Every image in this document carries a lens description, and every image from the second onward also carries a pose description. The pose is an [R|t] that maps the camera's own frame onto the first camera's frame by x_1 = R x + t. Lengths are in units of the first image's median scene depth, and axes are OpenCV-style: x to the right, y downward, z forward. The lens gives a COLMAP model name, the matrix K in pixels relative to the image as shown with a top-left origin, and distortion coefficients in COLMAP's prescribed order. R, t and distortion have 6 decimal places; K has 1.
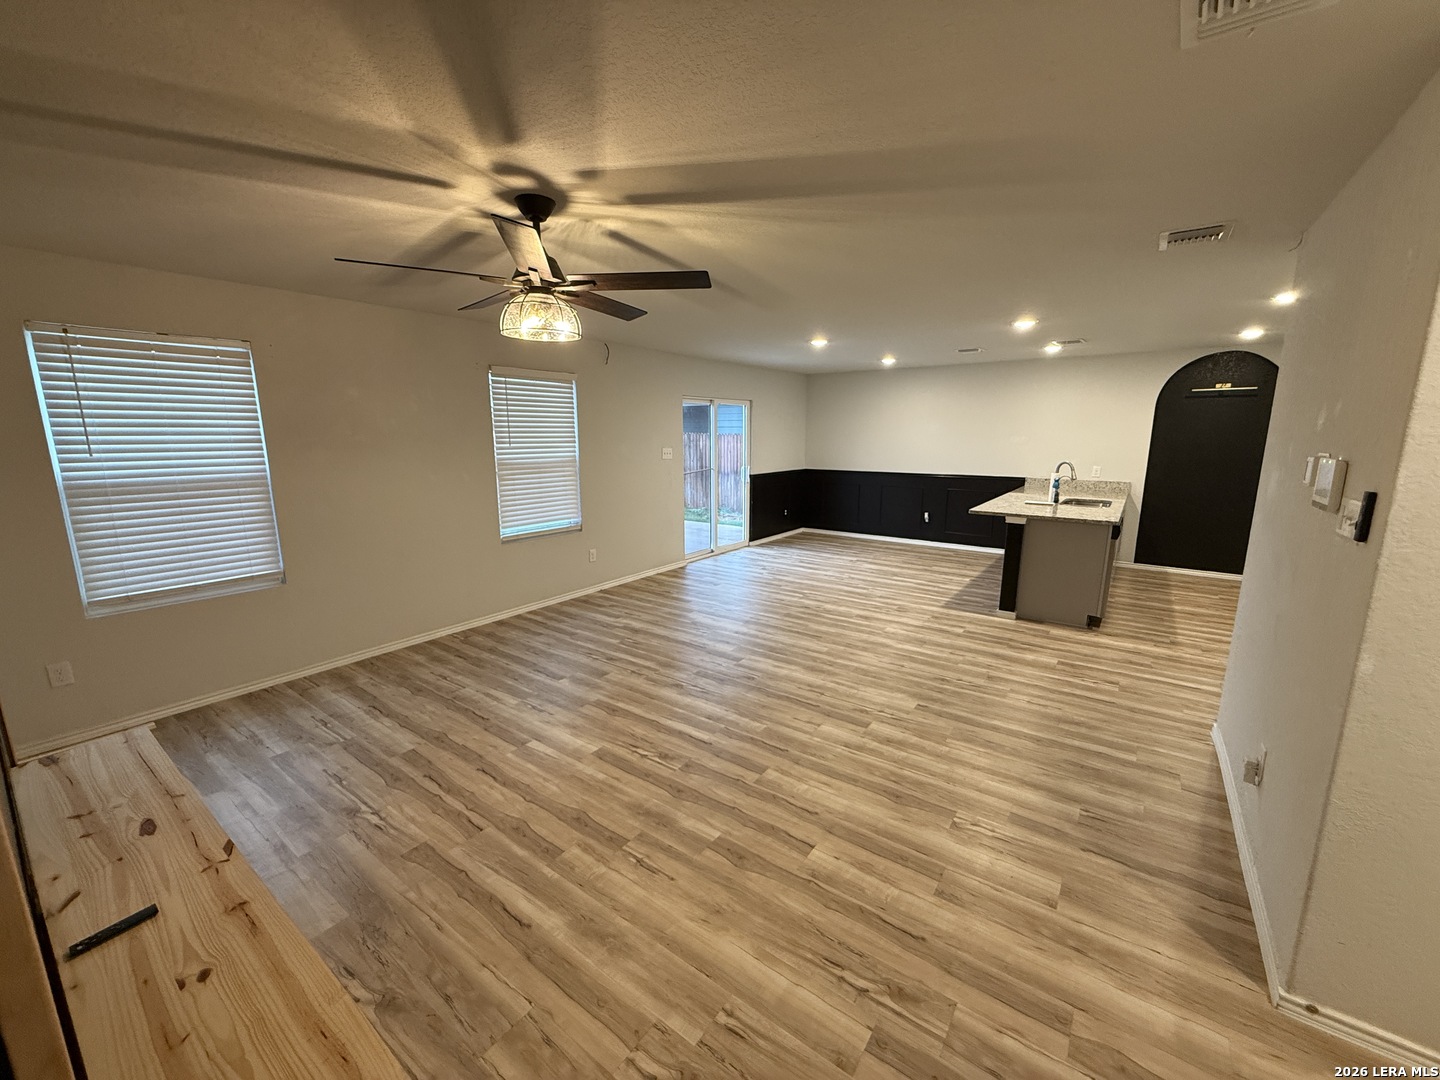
lens RADIAL K [[569.5, 0, 714.2], [0, 569.5, 546.3], [0, 0, 1]] dist [0.000306, 0.000345]
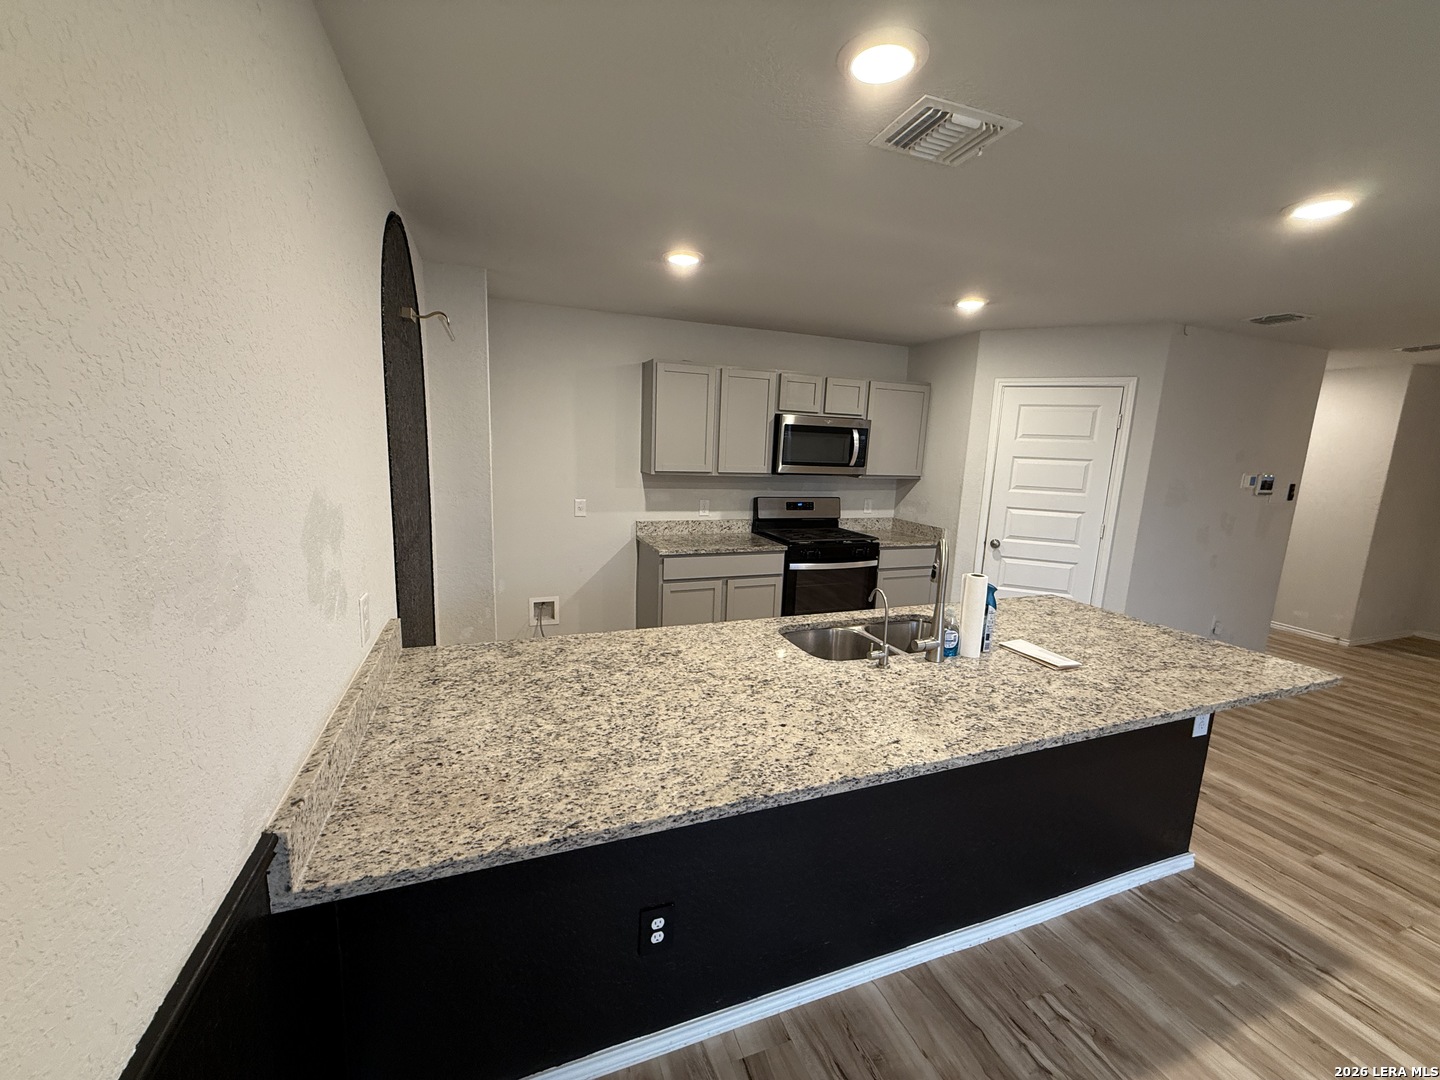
lens RADIAL K [[569.5, 0, 720.2], [0, 569.5, 545.6], [0, 0, 1]] dist [0.000306, 0.000345]
pose [[-0.843117, -0.120630, 0.524025, 1.116674], [0.073848, 0.939304, 0.335043, -0.550886], [-0.532635, 0.321178, -0.783035, 2.721762]]
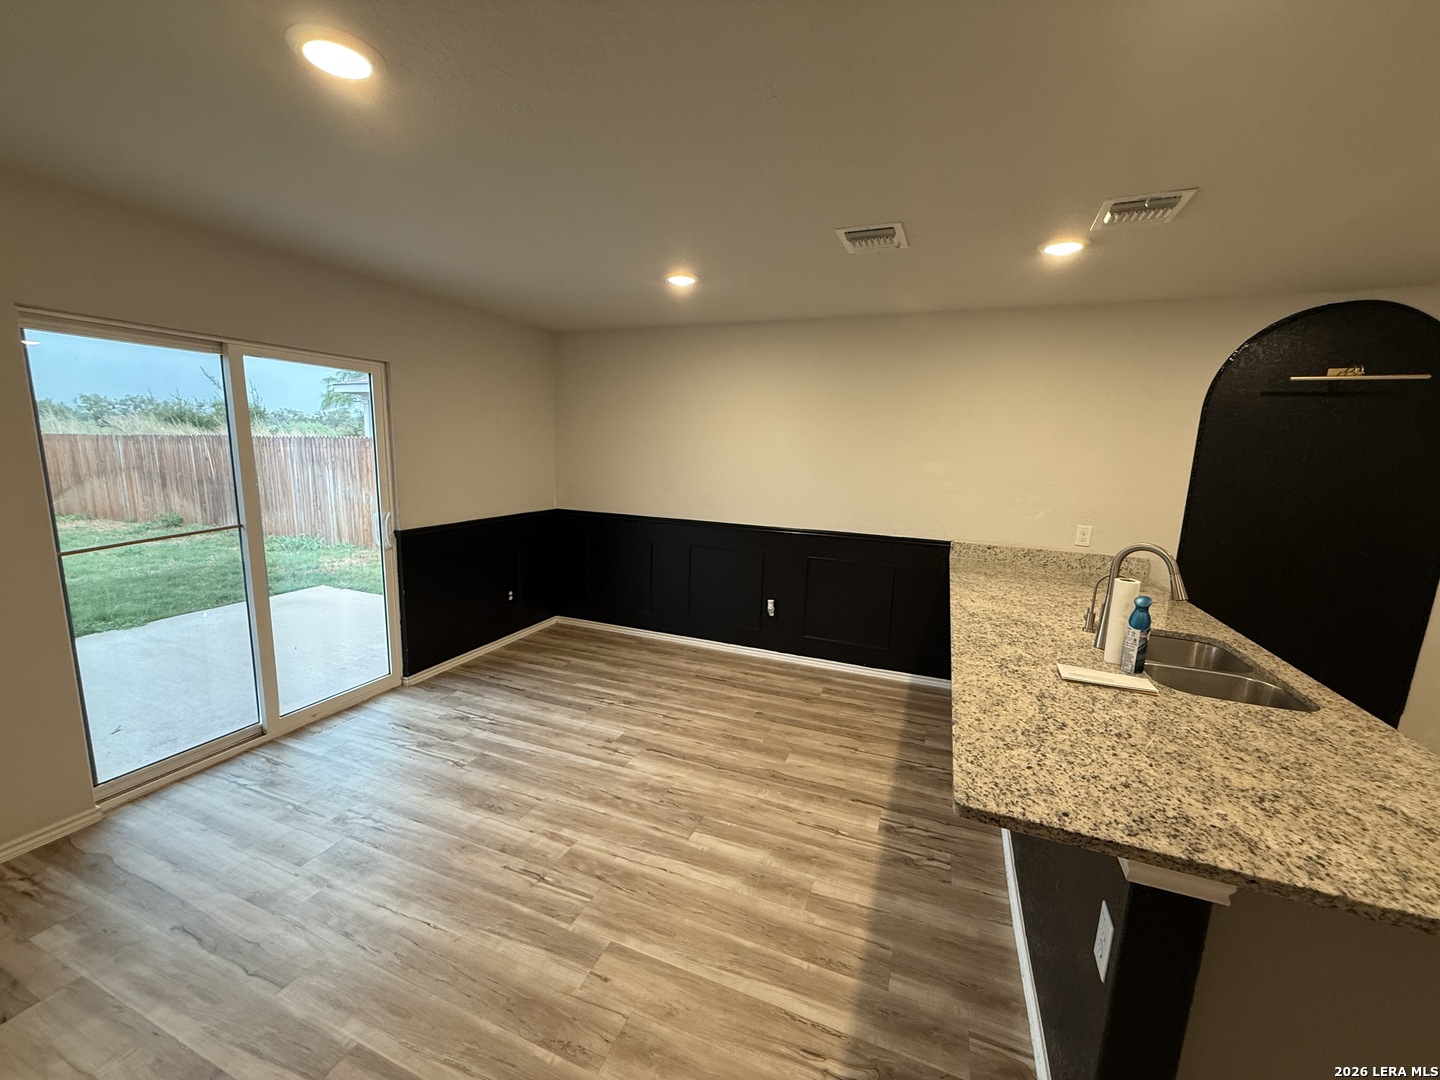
lens RADIAL K [[569.5, 0, 721.3], [0, 569.5, 540.8], [0, 0, 1]] dist [0.000306, 0.000345]
pose [[0.963495, -0.012269, 0.267446, 0.554664], [0.019967, 0.999460, -0.026084, -0.297499], [-0.266982, 0.030472, 0.963220, 1.480301]]
